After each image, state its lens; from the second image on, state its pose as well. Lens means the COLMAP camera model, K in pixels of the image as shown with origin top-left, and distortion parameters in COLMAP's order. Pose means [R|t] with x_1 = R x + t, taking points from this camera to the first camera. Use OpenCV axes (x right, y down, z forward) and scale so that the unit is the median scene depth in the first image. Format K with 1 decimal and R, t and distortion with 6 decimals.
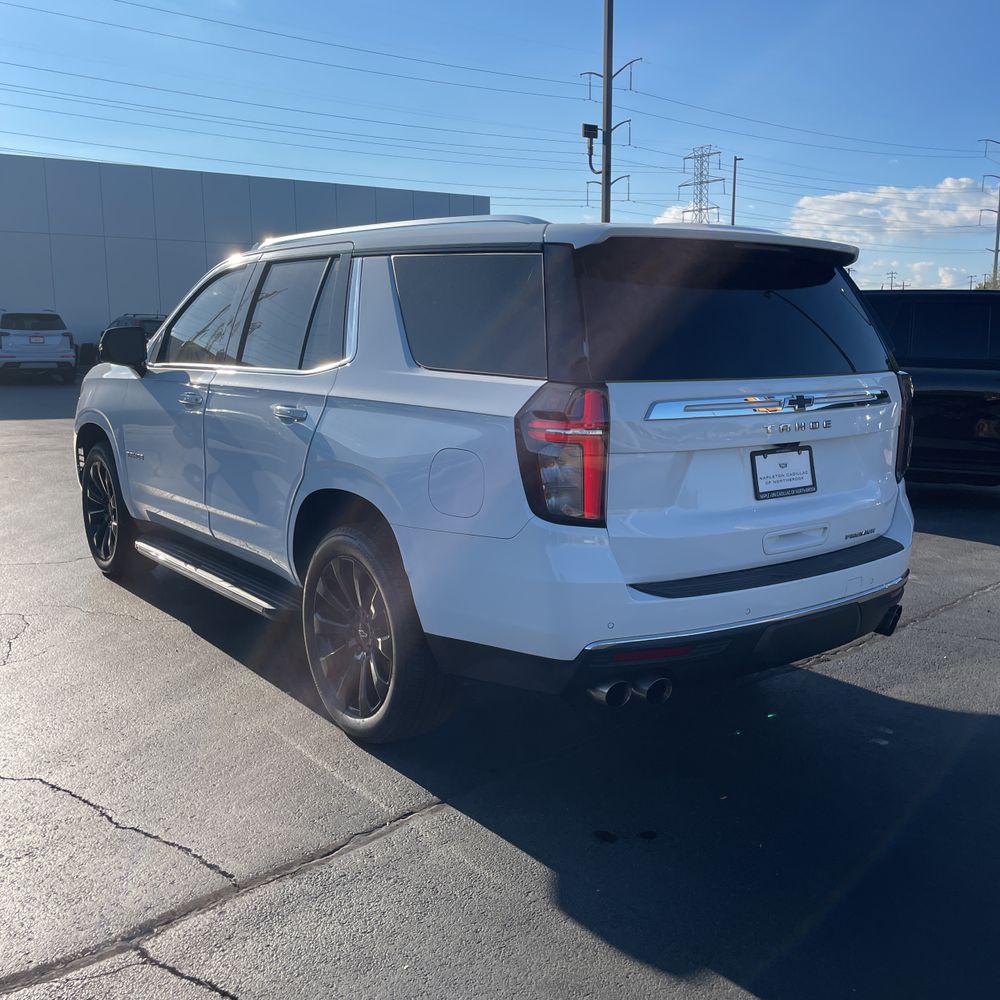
lens RADIAL K [[1021.5, 0, 497.7], [0, 1021.5, 501.9], [0, 0, 1]] dist [0.036905, 0.000000]
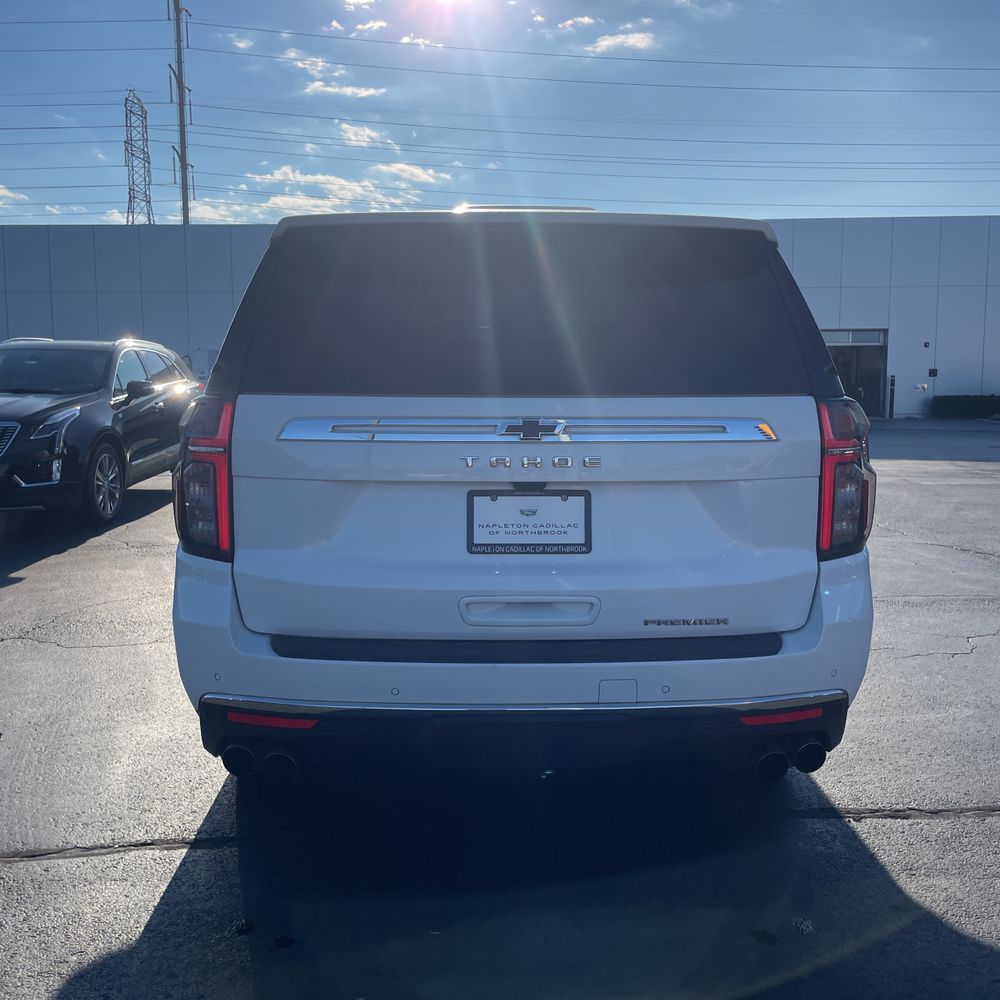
lens RADIAL K [[1021.5, 0, 510.9], [0, 1021.5, 503.8], [0, 0, 1]] dist [0.036905, 0.000000]
pose [[0.815399, 0.070686, -0.574568, 0.710153], [-0.096117, 0.995272, -0.013962, -0.030813], [0.570865, 0.066611, 0.818338, 0.380021]]
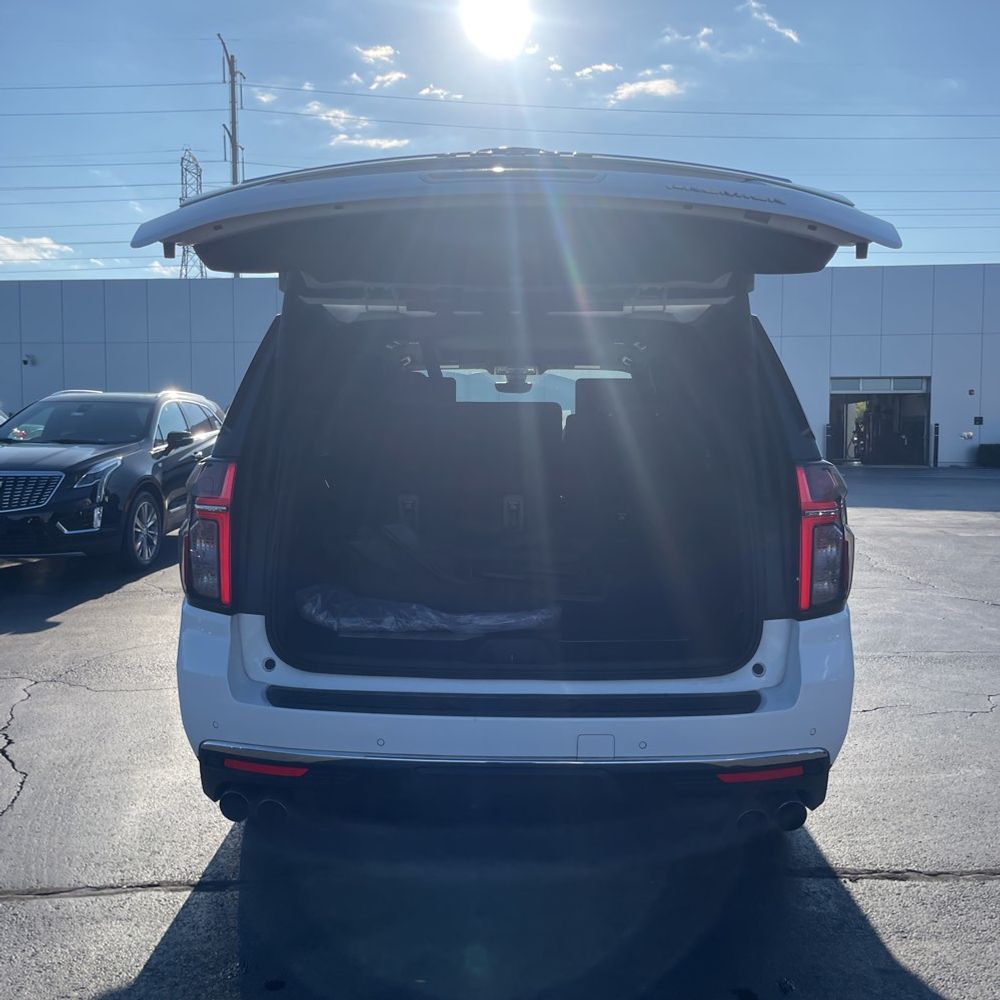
lens RADIAL K [[1021.5, 0, 492.1], [0, 1021.5, 503.9], [0, 0, 1]] dist [0.036905, 0.000000]
pose [[0.780173, 0.049097, -0.623634, 0.761598], [-0.104387, 0.993155, -0.052400, -0.043949], [0.616792, 0.105980, 0.779958, 0.377991]]
